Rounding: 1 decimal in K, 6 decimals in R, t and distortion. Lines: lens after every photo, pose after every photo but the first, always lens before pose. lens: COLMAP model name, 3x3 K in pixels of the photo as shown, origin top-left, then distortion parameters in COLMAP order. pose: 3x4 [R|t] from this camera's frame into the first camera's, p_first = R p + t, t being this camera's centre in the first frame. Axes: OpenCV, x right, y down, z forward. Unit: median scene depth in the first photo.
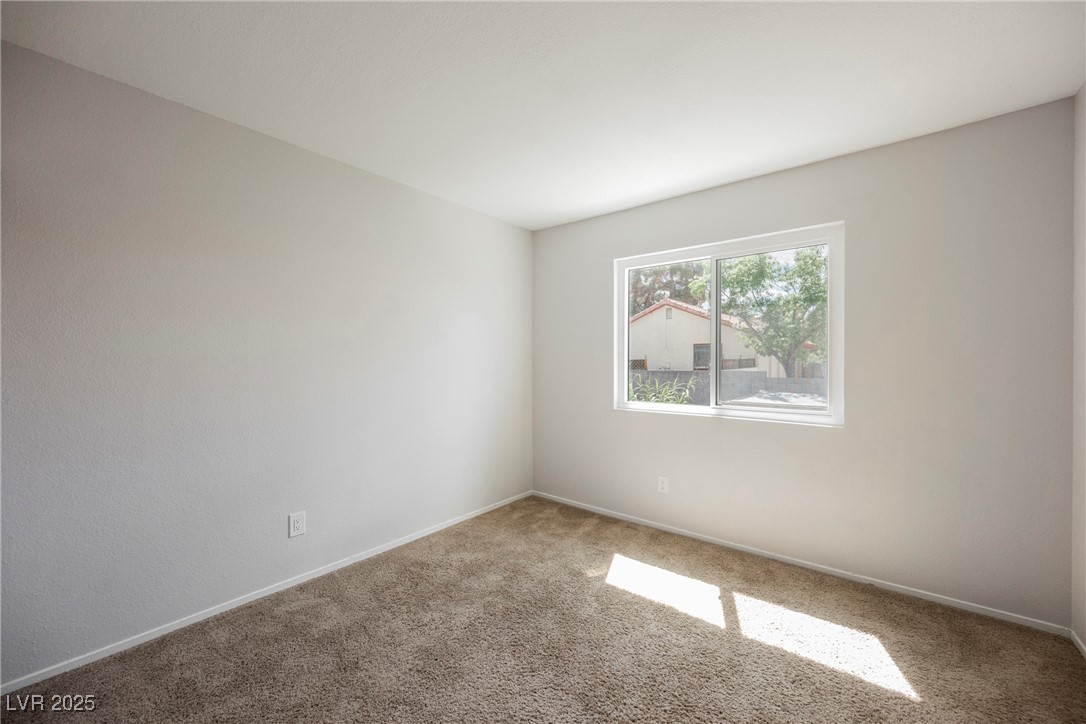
lens RADIAL K [[424.1, 0, 546.2], [0, 424.1, 361.0], [0, 0, 1]] dist [-0.000975, -0.000204]
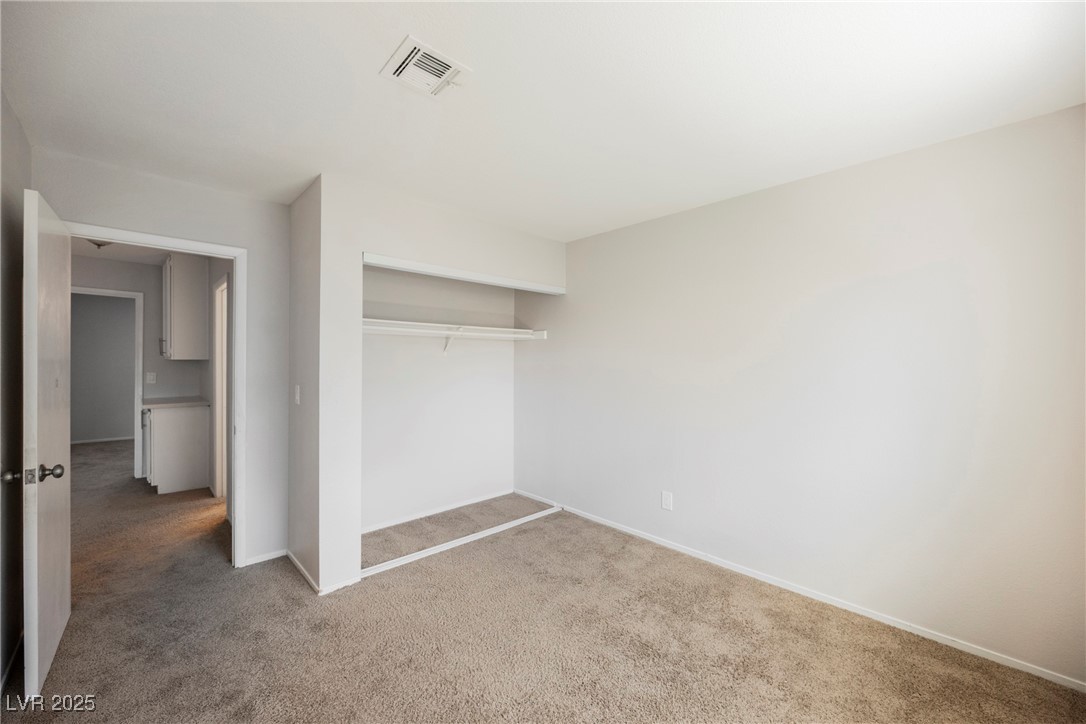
lens RADIAL K [[424.1, 0, 546.2], [0, 424.1, 361.0], [0, 0, 1]] dist [-0.000975, -0.000204]
pose [[-0.129388, -0.004724, -0.991583, 0.827594], [-0.008470, 0.999957, -0.003659, -0.046255], [0.991558, 0.007925, -0.129423, 0.849153]]
